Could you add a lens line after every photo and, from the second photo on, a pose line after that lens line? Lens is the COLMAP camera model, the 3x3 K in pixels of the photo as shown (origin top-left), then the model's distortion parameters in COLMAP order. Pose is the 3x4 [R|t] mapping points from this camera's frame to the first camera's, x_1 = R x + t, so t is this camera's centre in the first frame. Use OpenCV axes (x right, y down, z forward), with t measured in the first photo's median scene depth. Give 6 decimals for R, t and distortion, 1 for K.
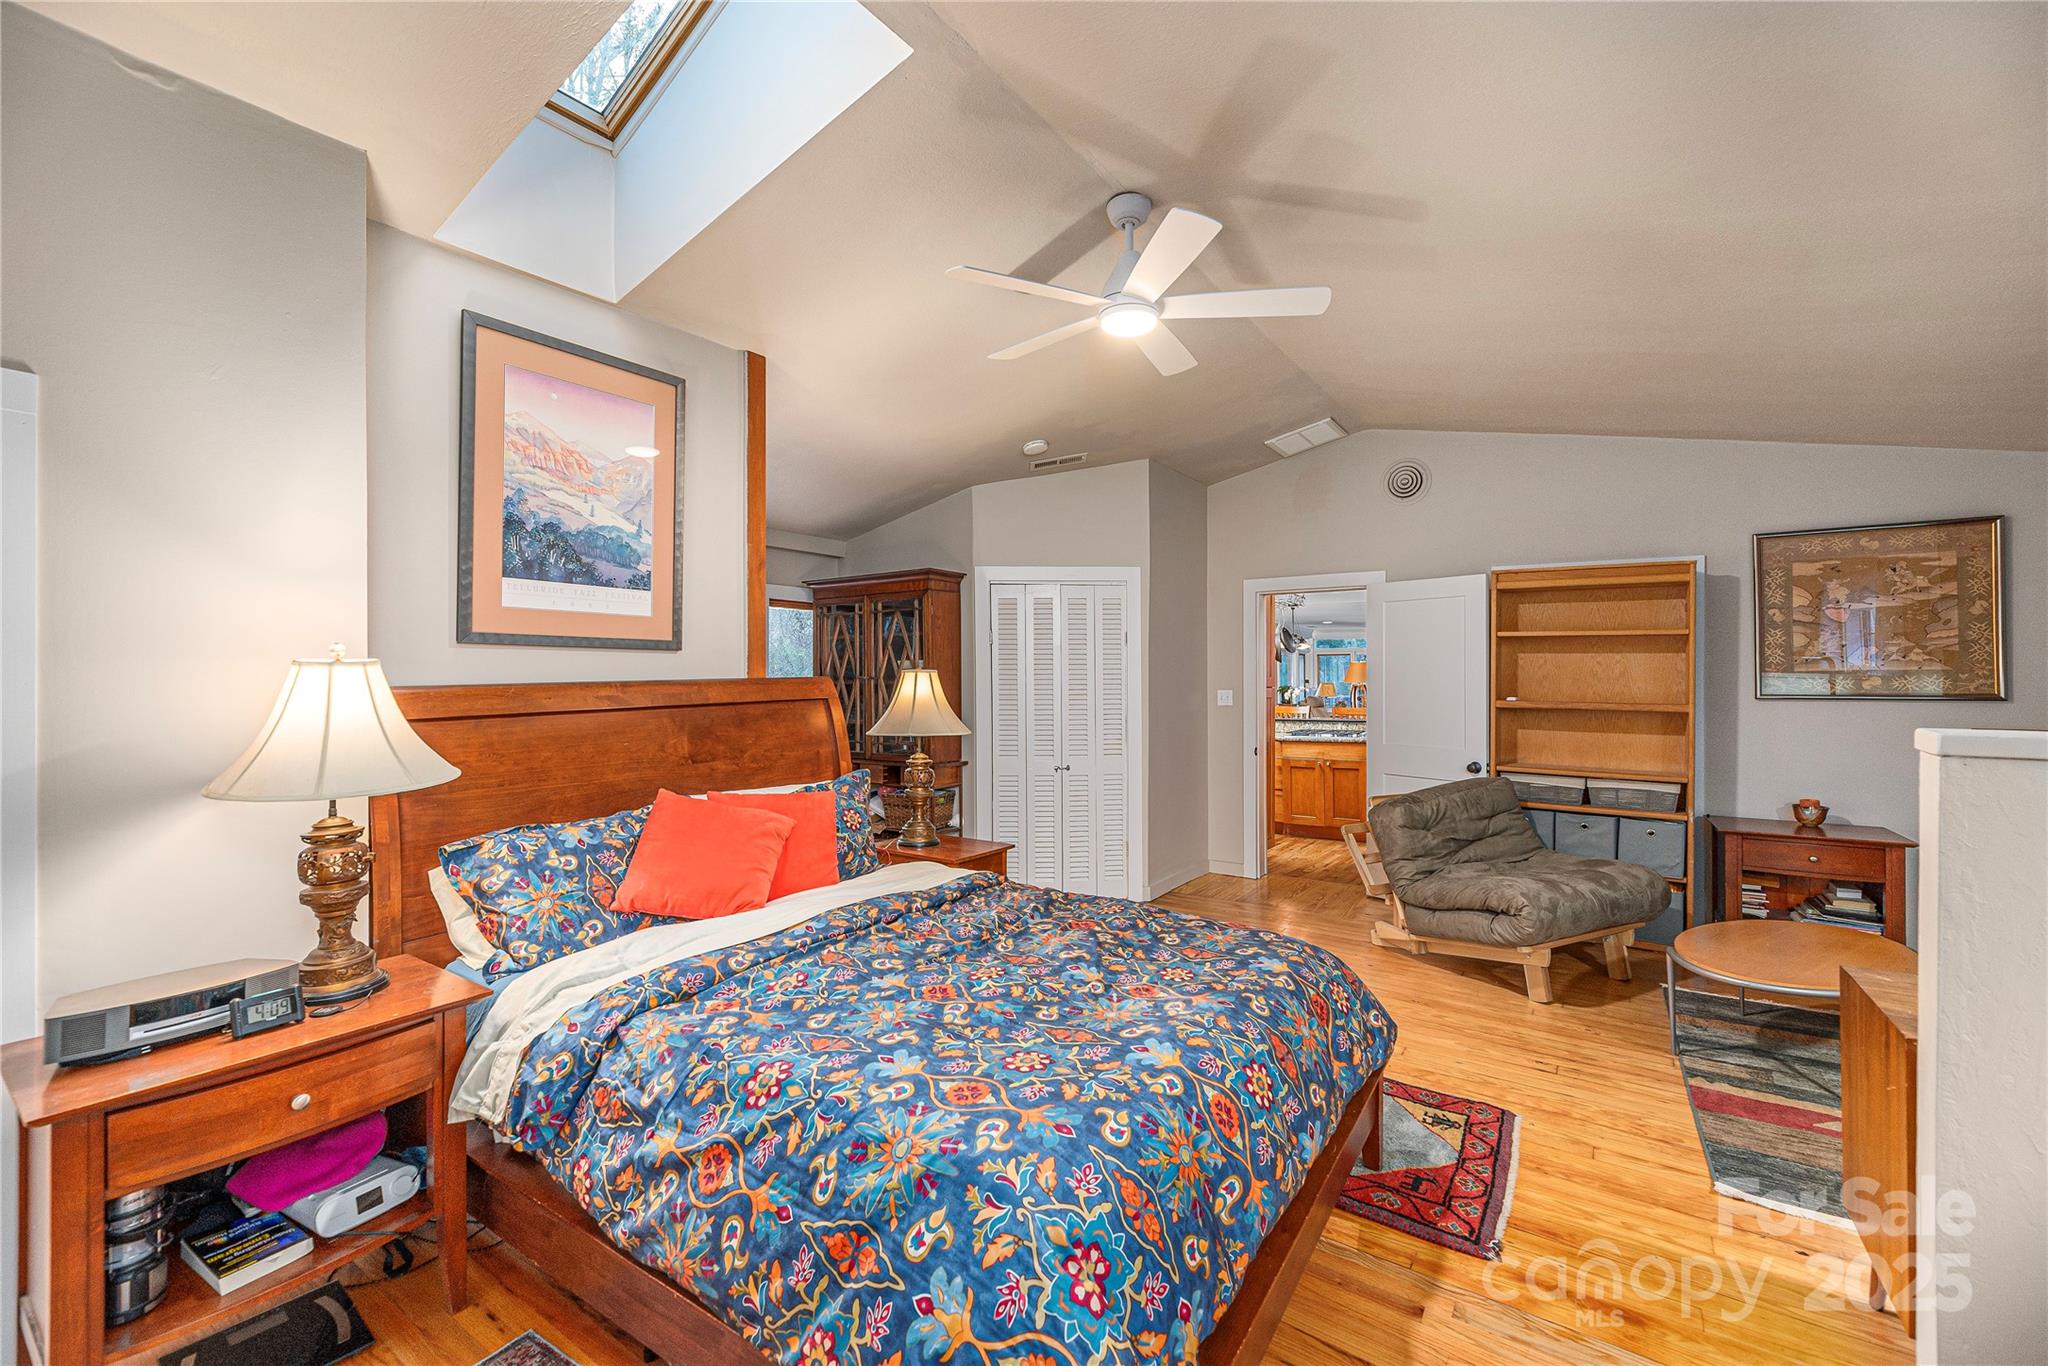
lens RADIAL K [[839.4, 0, 1028.8], [0, 839.4, 672.1], [0, 0, 1]] dist [-0.006593, -0.000366]
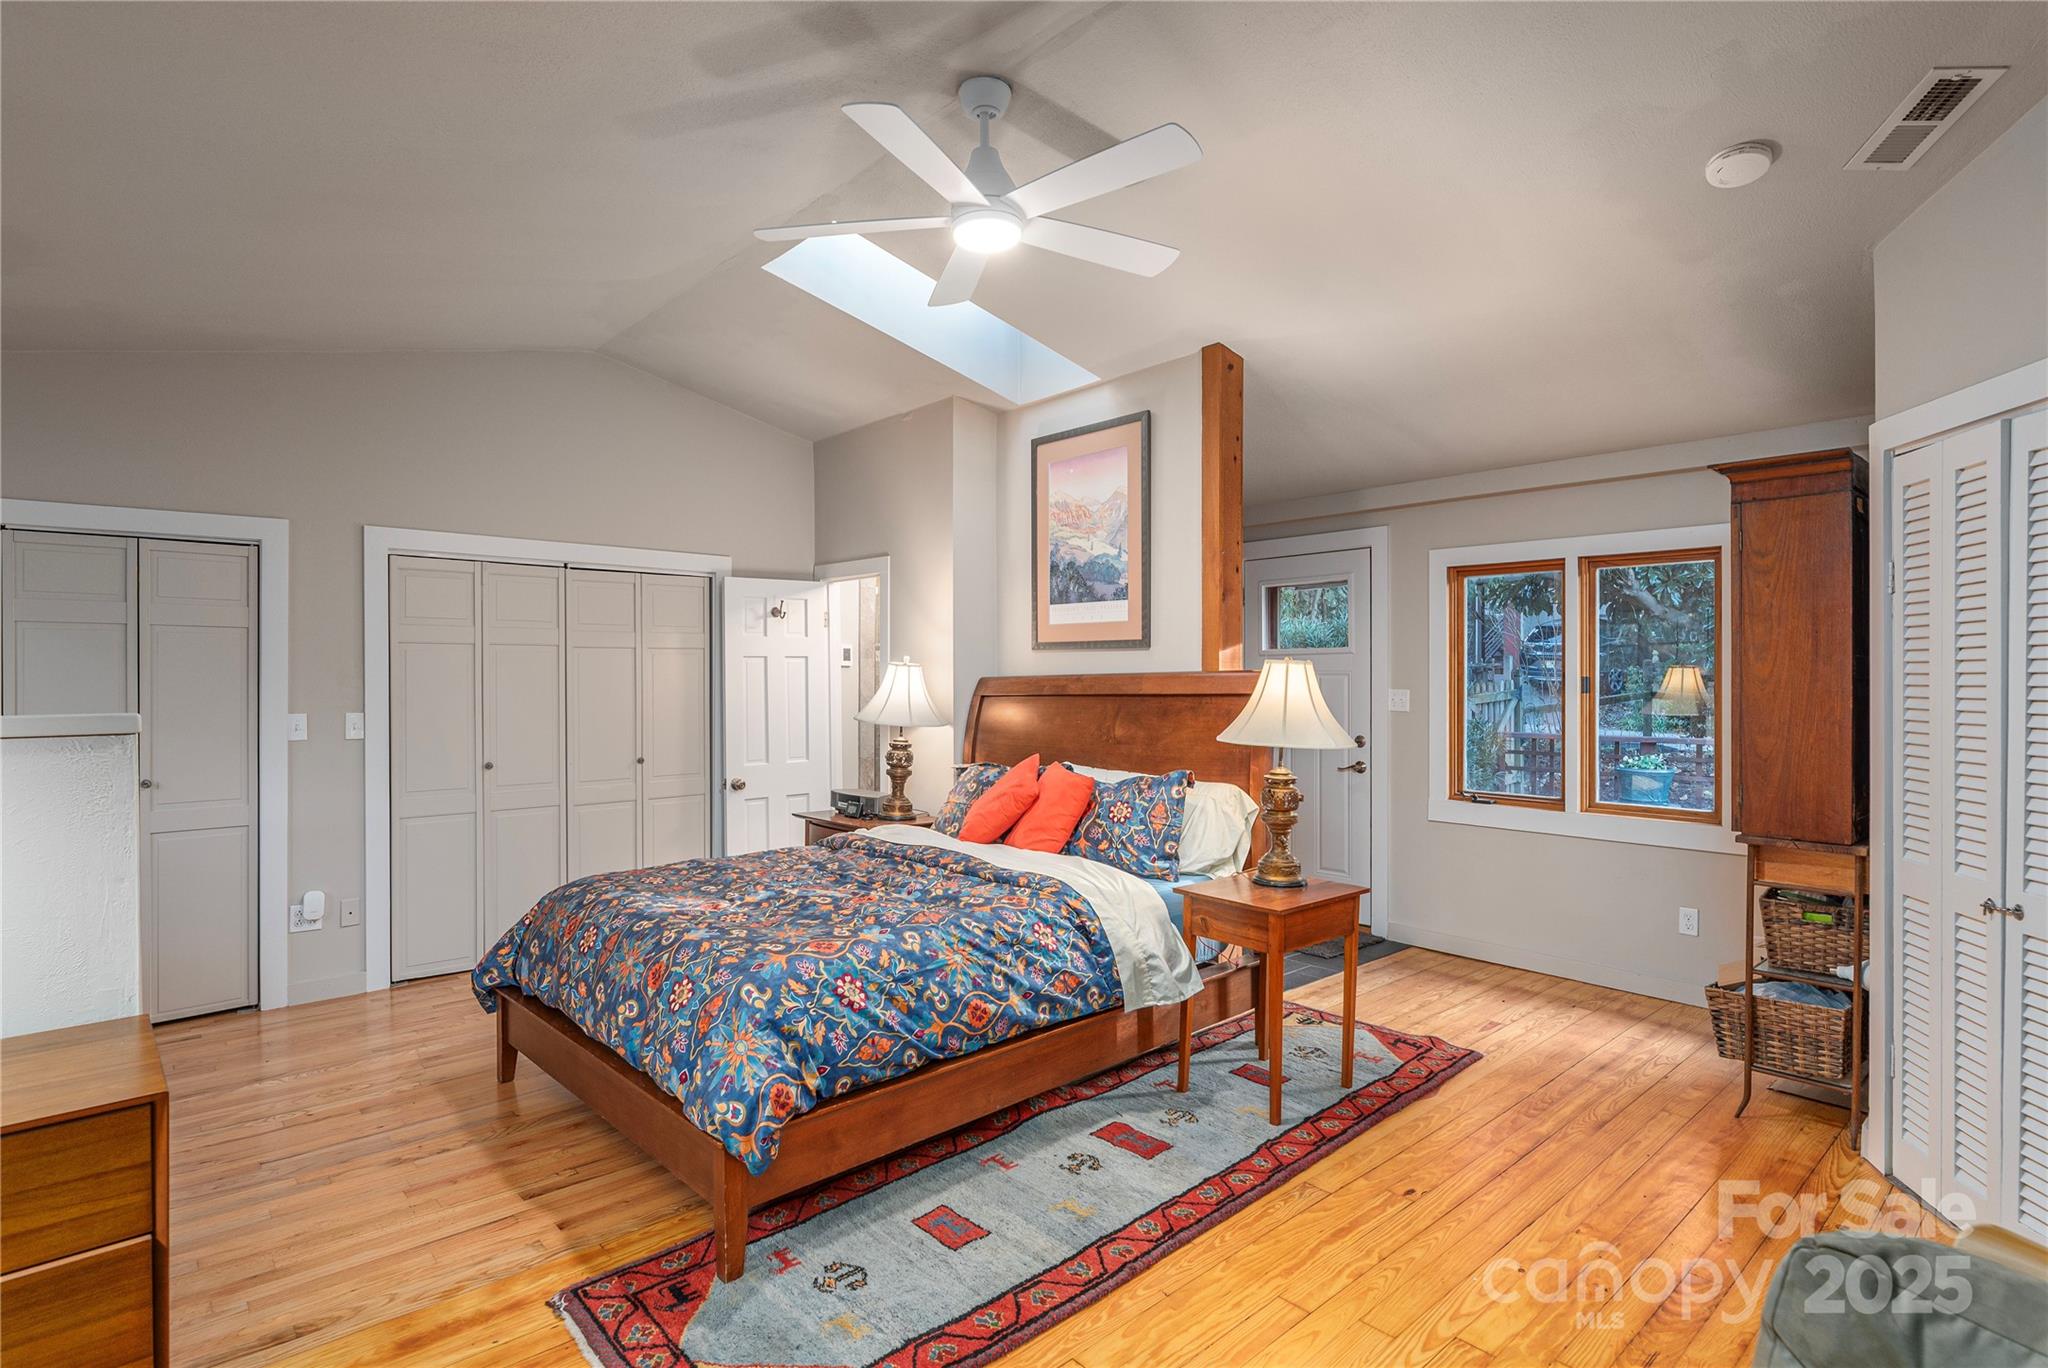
lens RADIAL K [[1034.7, 0, 1024.2], [0, 1034.7, 683.2], [0, 0, 1]] dist [0.002263, -0.000377]
pose [[-0.227354, 0.010823, -0.973752, 1.117888], [0.007826, 0.999926, 0.009287, 0.009705], [0.973781, -0.005509, -0.227422, 1.280859]]
